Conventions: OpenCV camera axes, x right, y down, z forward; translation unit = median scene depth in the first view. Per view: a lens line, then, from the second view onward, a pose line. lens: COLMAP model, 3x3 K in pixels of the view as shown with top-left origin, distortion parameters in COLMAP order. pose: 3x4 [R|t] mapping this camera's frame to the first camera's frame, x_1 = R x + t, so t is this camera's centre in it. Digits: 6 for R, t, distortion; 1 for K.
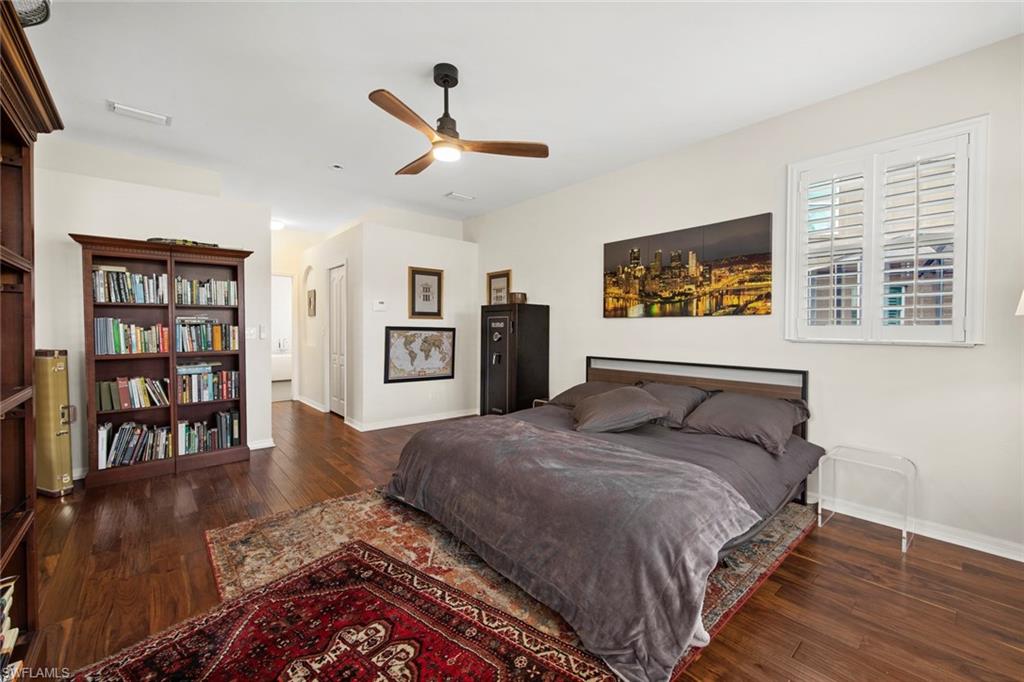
lens RADIAL K [[410.3, 0, 512.6], [0, 410.3, 332.8], [0, 0, 1]] dist [0.017564, -0.009207]
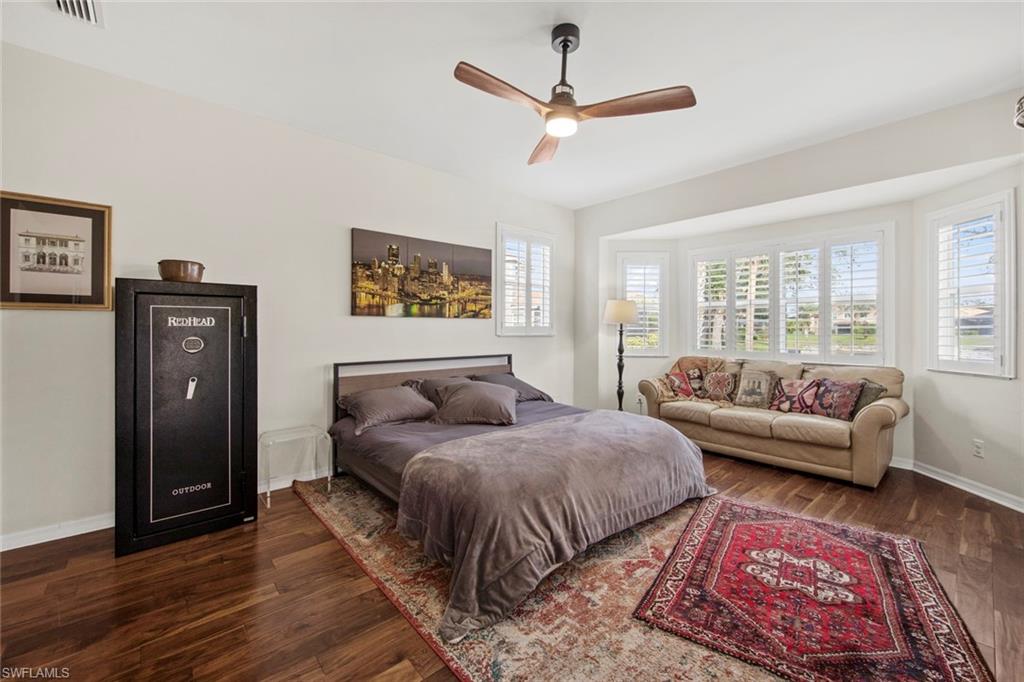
lens RADIAL K [[410.3, 0, 512.6], [0, 410.3, 332.8], [0, 0, 1]] dist [0.017564, -0.009207]
pose [[0.002027, -0.017650, 0.999842, -0.774896], [0.007765, 0.999814, 0.017634, -0.017323], [-0.999968, 0.007728, 0.002163, 0.844760]]
